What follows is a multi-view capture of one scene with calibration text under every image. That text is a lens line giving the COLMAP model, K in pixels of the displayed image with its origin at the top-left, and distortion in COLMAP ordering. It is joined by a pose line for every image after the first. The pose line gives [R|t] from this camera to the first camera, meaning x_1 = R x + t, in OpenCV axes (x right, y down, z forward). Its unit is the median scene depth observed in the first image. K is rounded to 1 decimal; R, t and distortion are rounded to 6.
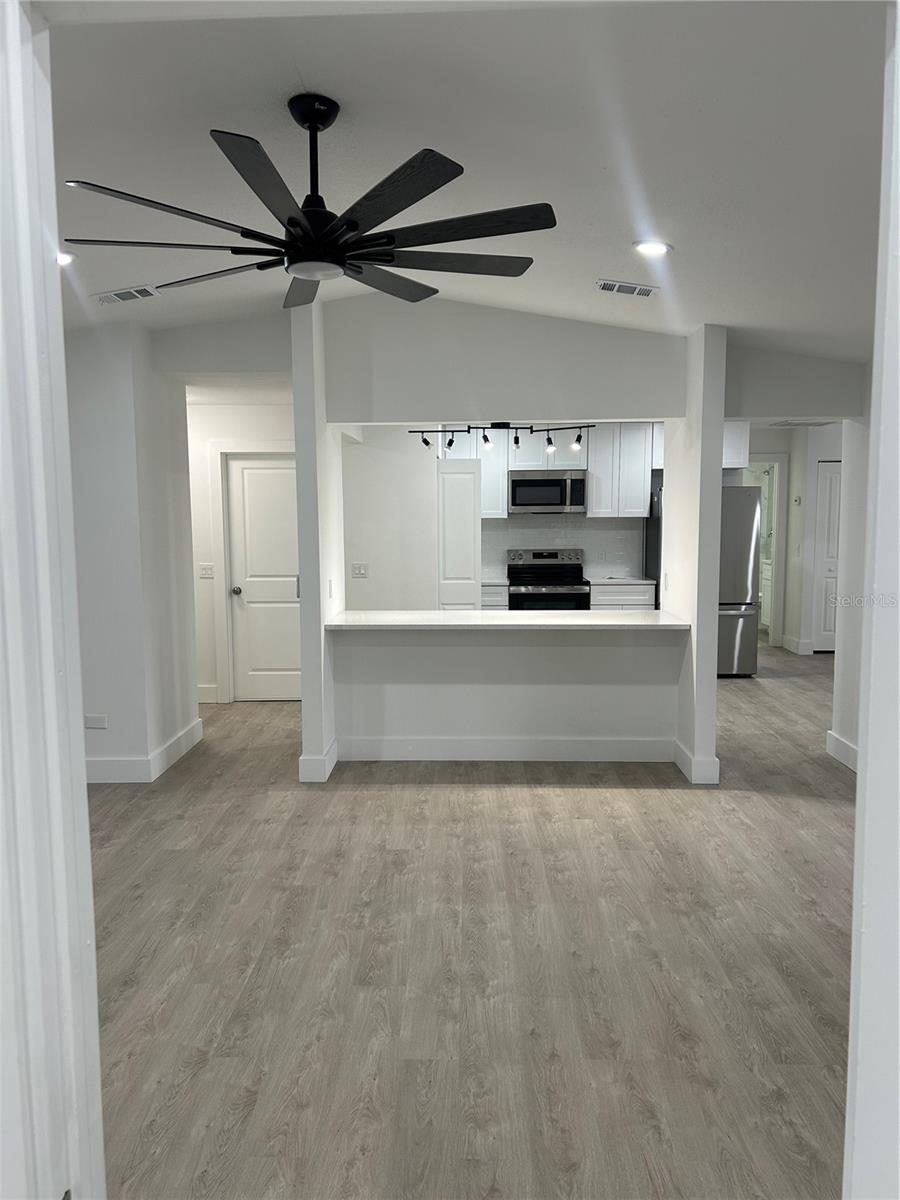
lens RADIAL K [[933.7, 0, 450.0], [0, 933.7, 600.0], [0, 0, 1]] dist [0.006264, 0.001428]
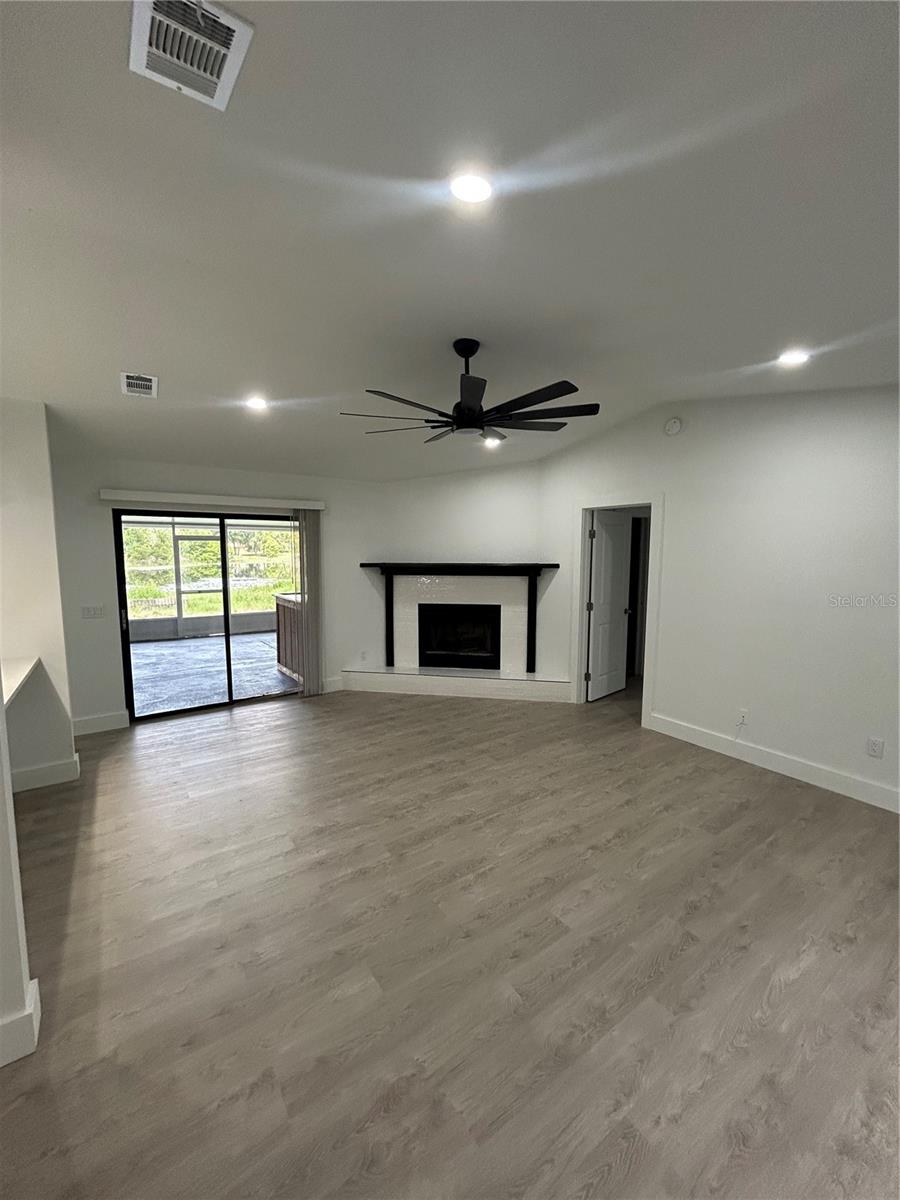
lens RADIAL K [[480.5, 0, 451.0], [0, 480.5, 597.7], [0, 0, 1]] dist [0.002865, 0.000048]
pose [[-0.599137, -0.077372, 0.796899, -0.766640], [0.081493, 0.984257, 0.156832, -0.145917], [-0.796489, 0.158906, -0.583400, 1.360930]]
